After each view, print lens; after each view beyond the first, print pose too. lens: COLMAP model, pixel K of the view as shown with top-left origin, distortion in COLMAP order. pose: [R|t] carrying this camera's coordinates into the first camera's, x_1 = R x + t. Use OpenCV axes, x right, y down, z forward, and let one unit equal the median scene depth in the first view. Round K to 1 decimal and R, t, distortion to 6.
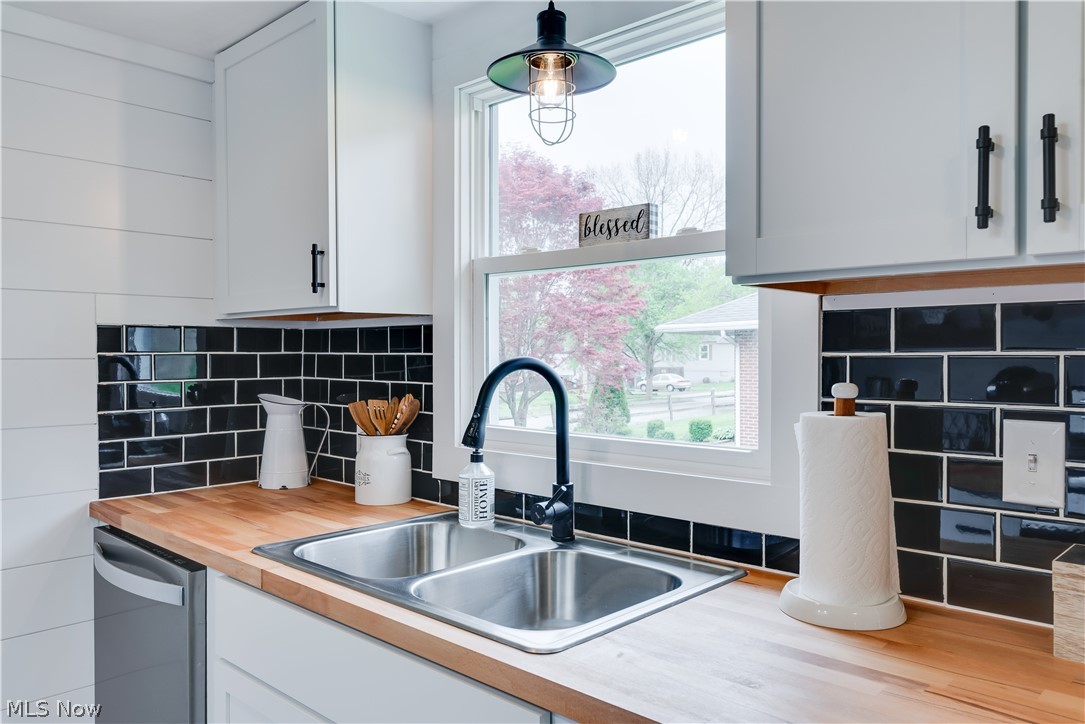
lens RADIAL K [[786.0, 0, 539.1], [0, 786.0, 363.5], [0, 0, 1]] dist [-0.004418, -0.001407]
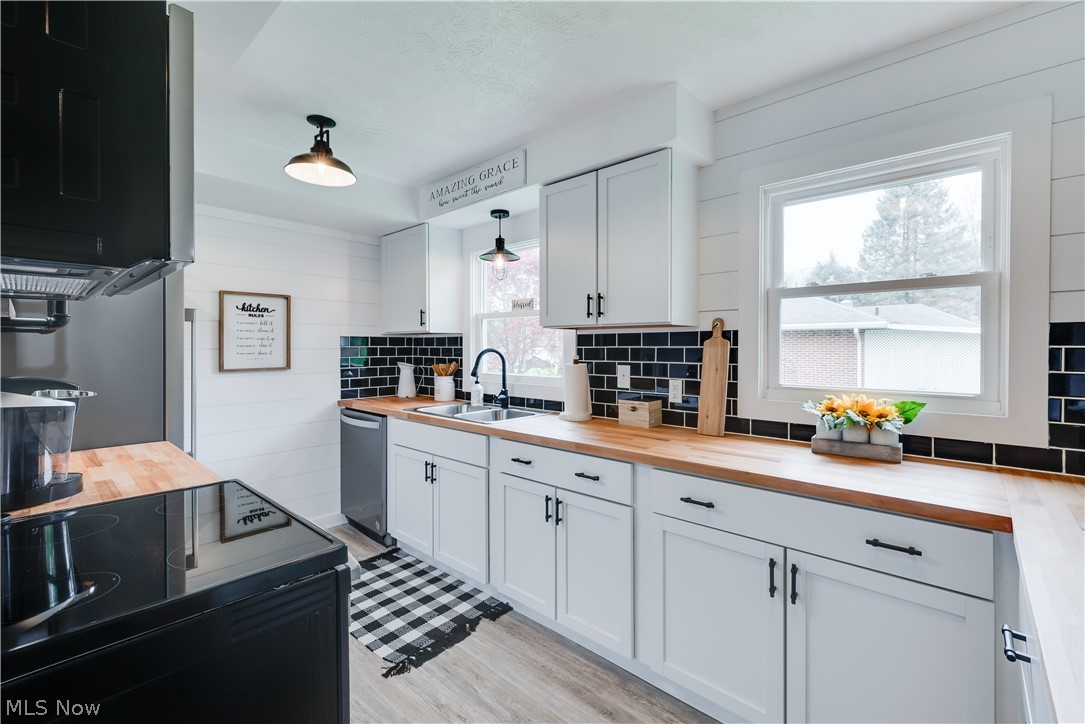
lens RADIAL K [[476.3, 0, 552.5], [0, 476.3, 348.5], [0, 0, 1]] dist [0.000056, 0.000190]
pose [[0.999312, 0.001307, 0.037065, 0.137087], [-0.000936, 0.999949, -0.010032, 0.010719], [-0.037077, 0.009991, 0.999262, -0.793714]]
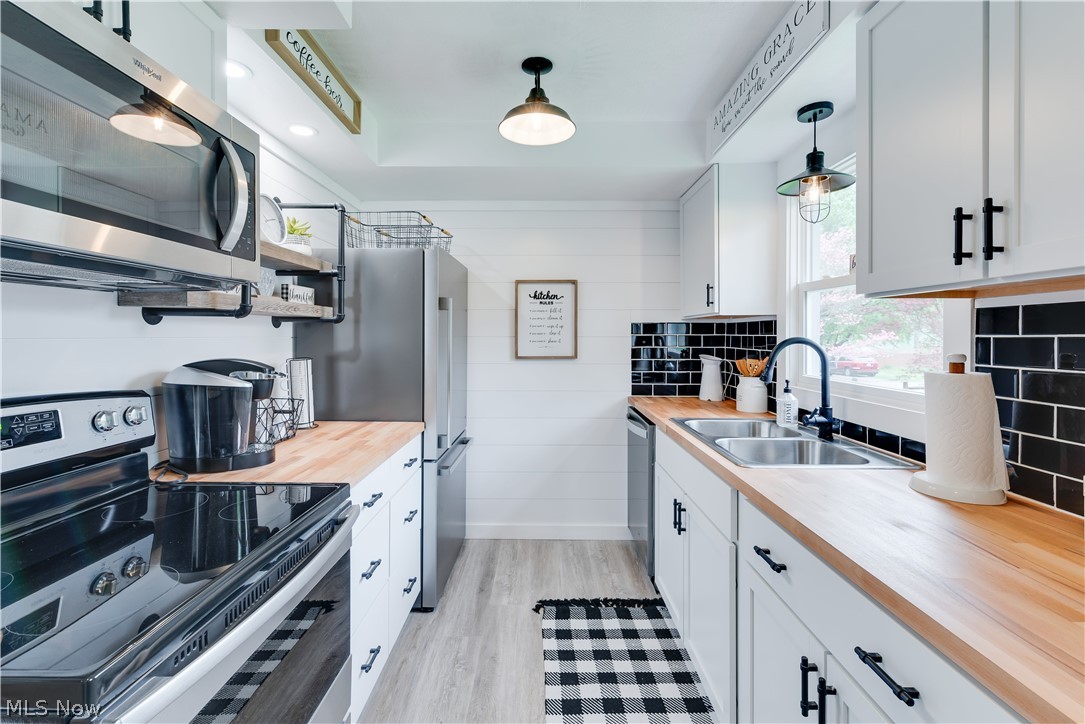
lens RADIAL K [[476.3, 0, 542.0], [0, 476.3, 336.3], [0, 0, 1]] dist [0.000056, 0.000190]
pose [[0.679260, 0.004685, -0.733882, 0.359769], [-0.013215, 0.999896, -0.005848, 0.004454], [0.733778, 0.013671, 0.679251, -0.211969]]
